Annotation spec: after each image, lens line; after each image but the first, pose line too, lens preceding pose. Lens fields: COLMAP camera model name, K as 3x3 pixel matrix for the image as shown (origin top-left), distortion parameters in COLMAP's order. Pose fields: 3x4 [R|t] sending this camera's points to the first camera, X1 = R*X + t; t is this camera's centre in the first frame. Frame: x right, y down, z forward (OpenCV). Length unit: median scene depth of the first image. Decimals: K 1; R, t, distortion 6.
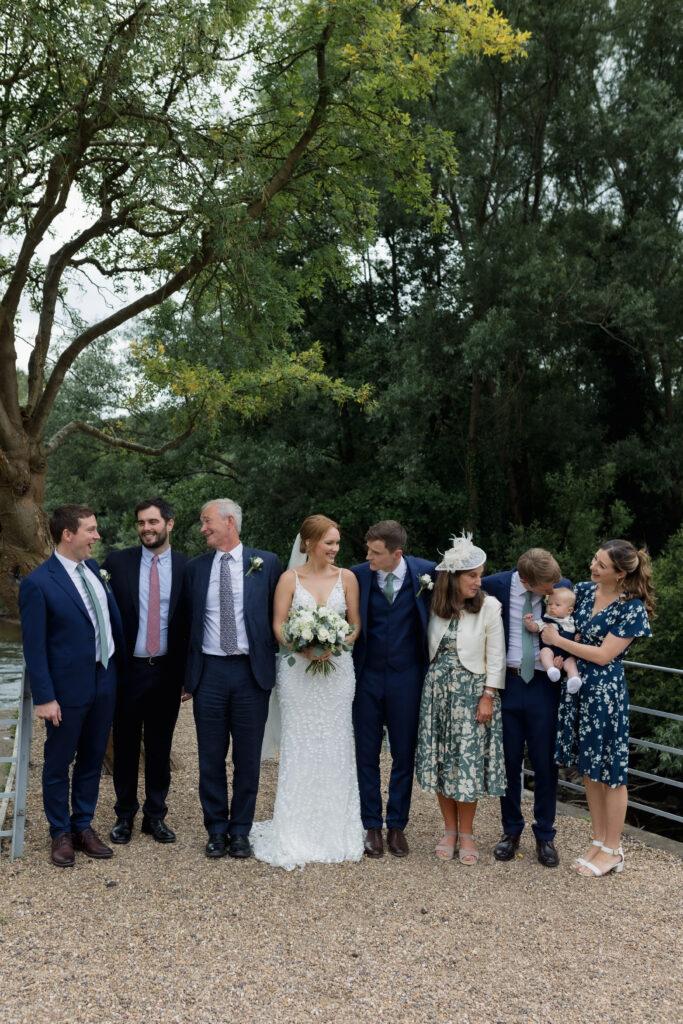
lens RADIAL K [[986.9, 0, 341.5], [0, 986.9, 512.0], [0, 0, 1]] dist [0.011429, -0.002671]
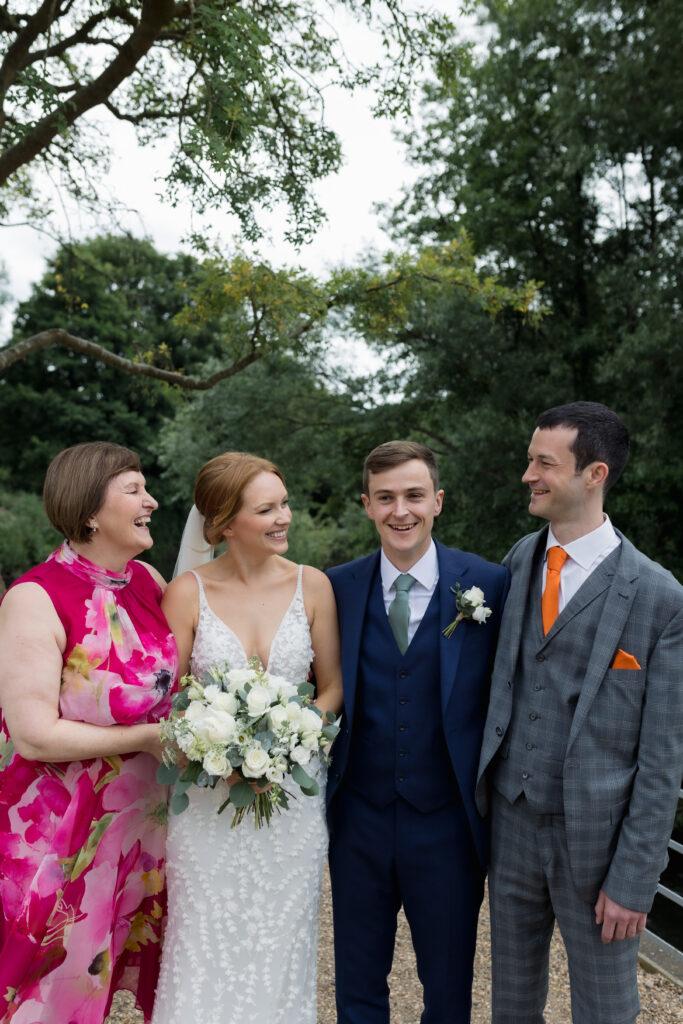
lens RADIAL K [[1024.4, 0, 341.5], [0, 1024.4, 512.0], [0, 0, 1]] dist [0.014645, 0.015962]
pose [[0.968144, 0.029388, -0.248664, 0.033643], [-0.026863, 0.999547, 0.013540, 0.006613], [0.248949, -0.006429, 0.968495, 0.163869]]
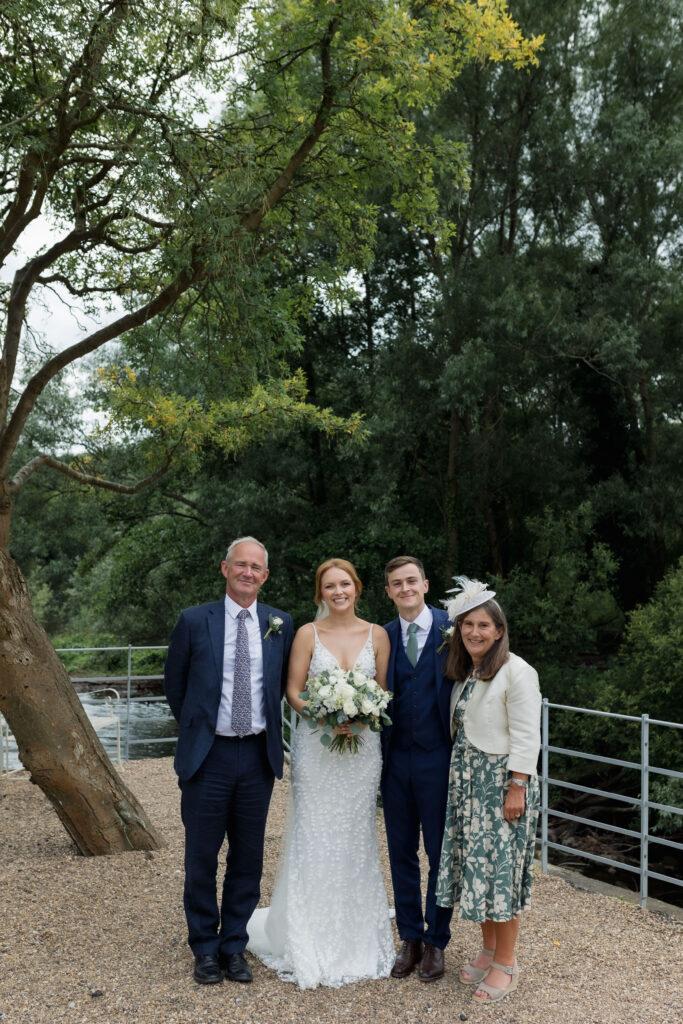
lens RADIAL K [[1024.4, 0, 341.5], [0, 1024.4, 512.0], [0, 0, 1]] dist [0.014645, 0.015962]
pose [[0.999133, 0.002196, 0.041584, -0.016700], [-0.000437, 0.999106, -0.042277, -0.000762], [-0.041640, 0.042223, 0.998240, 0.029780]]
